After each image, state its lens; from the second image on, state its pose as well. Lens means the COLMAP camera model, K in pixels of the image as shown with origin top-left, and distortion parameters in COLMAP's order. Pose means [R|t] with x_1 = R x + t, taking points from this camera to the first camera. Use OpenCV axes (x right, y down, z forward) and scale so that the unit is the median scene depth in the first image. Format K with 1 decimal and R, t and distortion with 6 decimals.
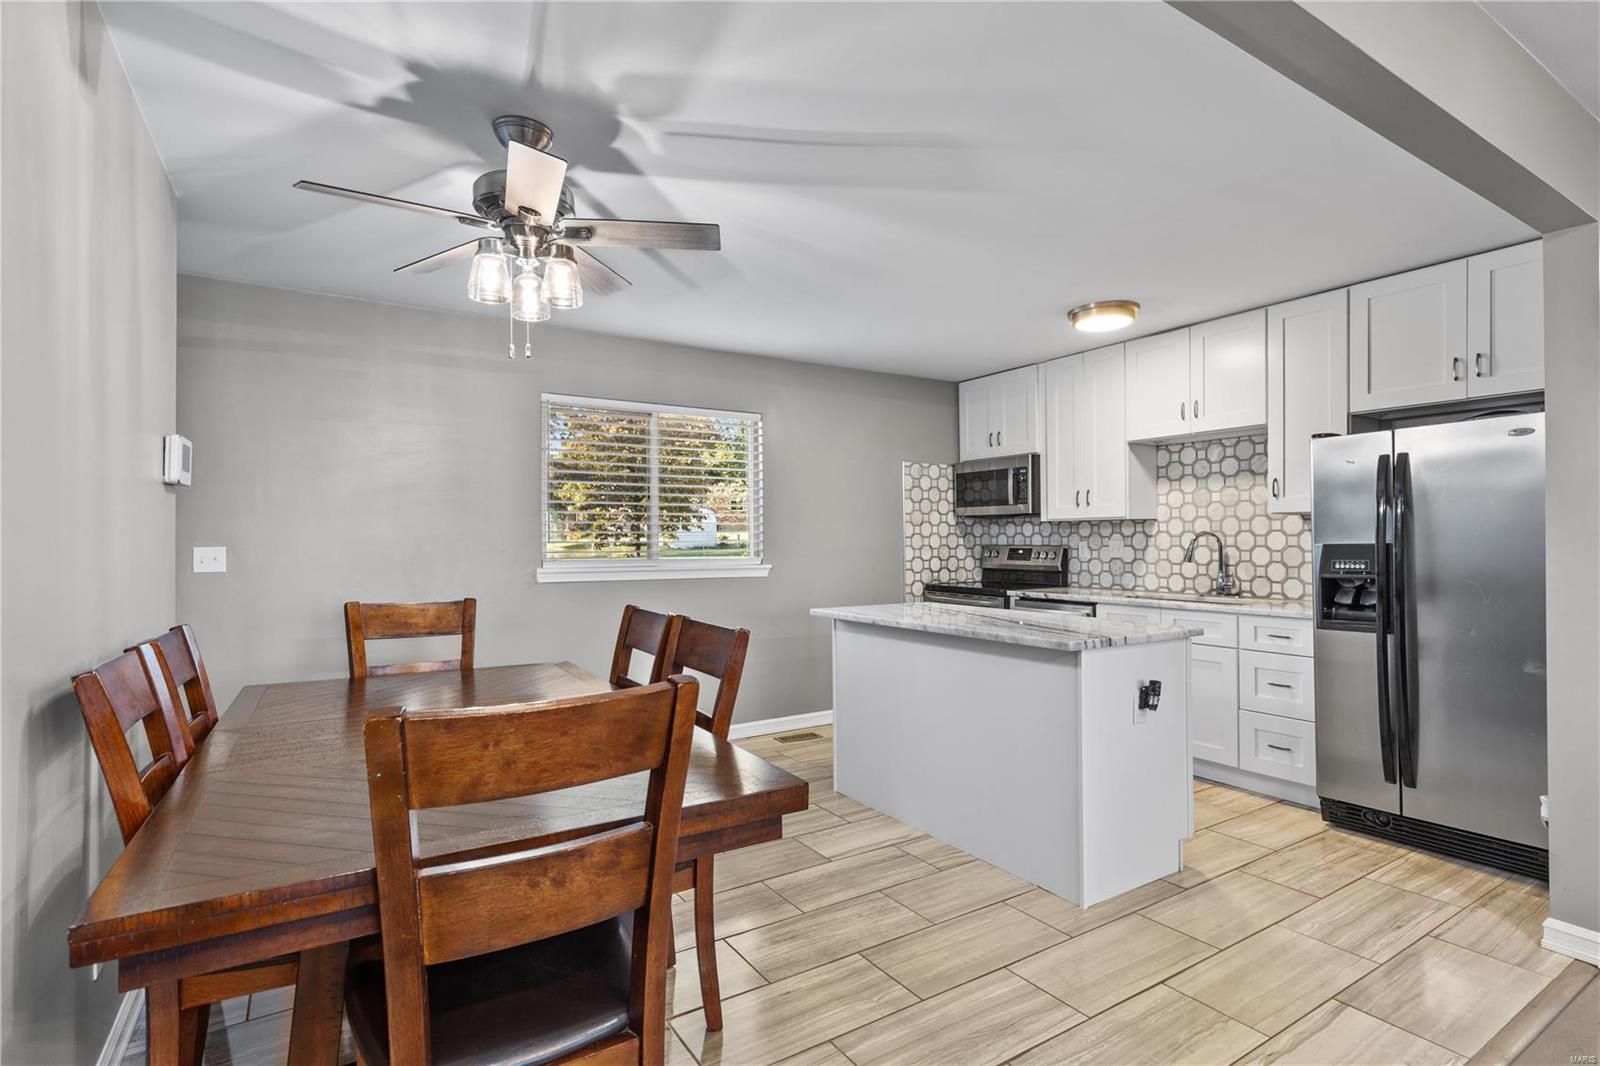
lens RADIAL K [[761.6, 0, 824.0], [0, 761.6, 533.8], [0, 0, 1]] dist [-0.005396, 0.001270]
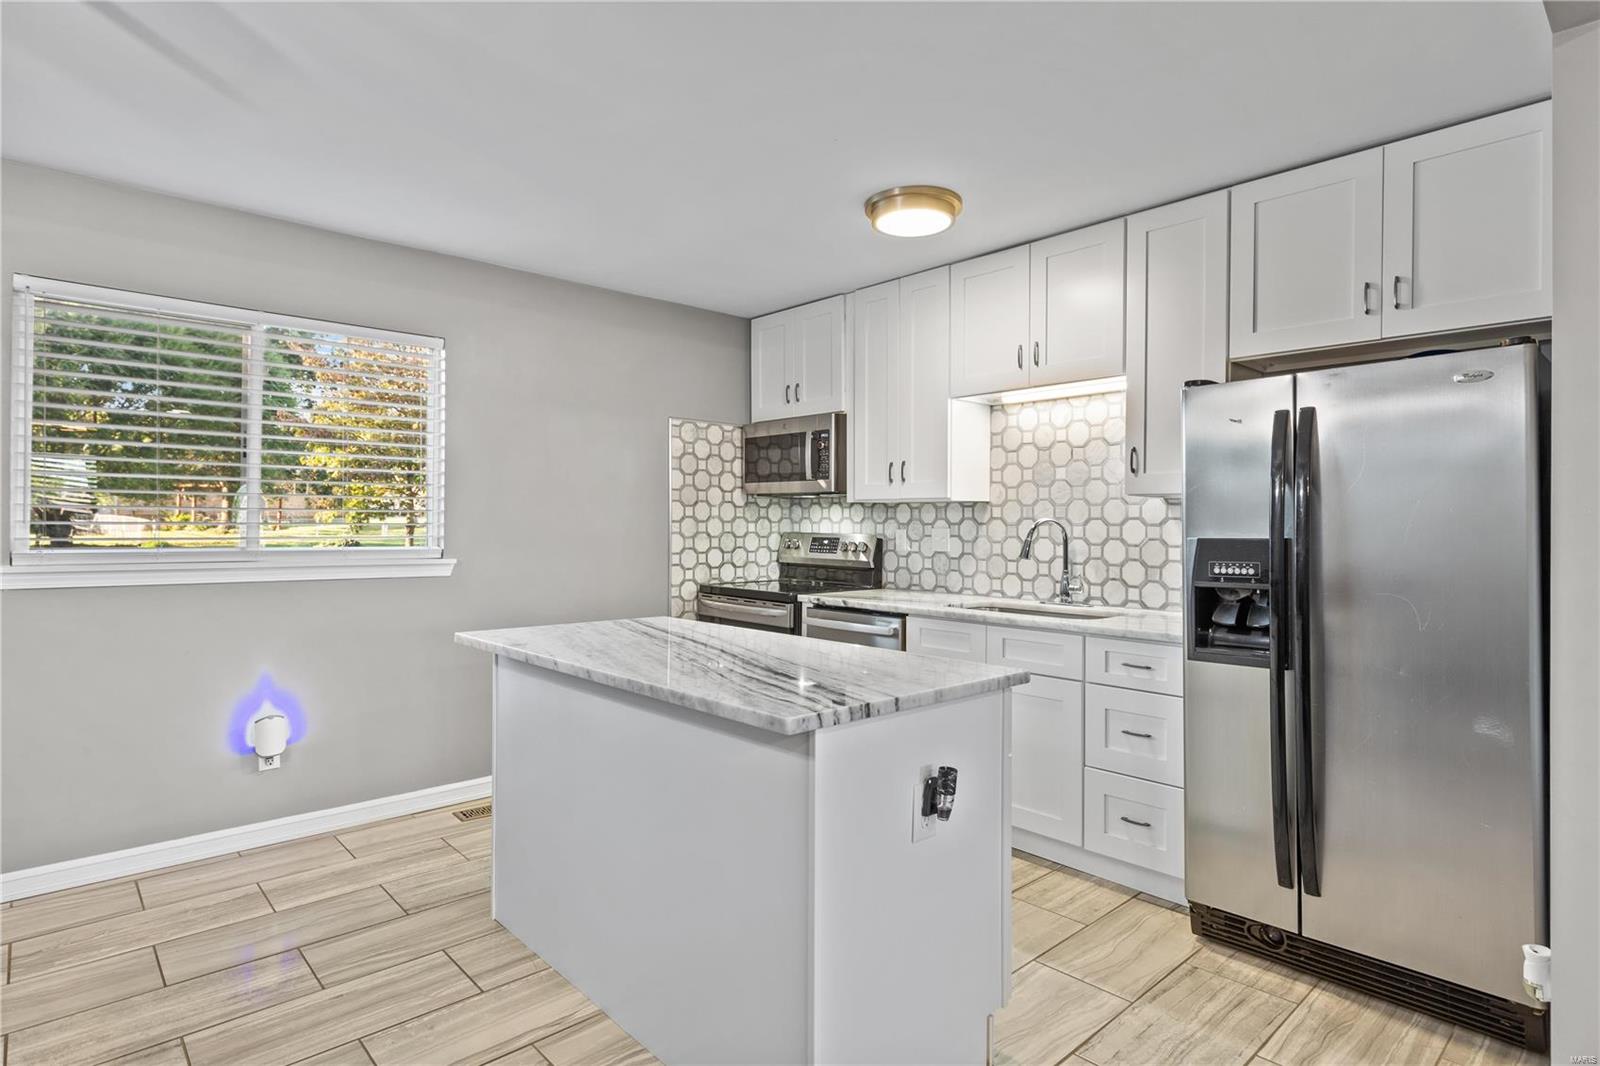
lens RADIAL K [[827.1, 0, 816.0], [0, 827.1, 517.2], [0, 0, 1]] dist [0.002377, -0.000057]
pose [[0.984703, 0.012795, 0.173772, 0.147700], [-0.012776, 0.999918, -0.001225, -0.000350], [-0.173773, -0.001014, 0.984785, 0.257365]]
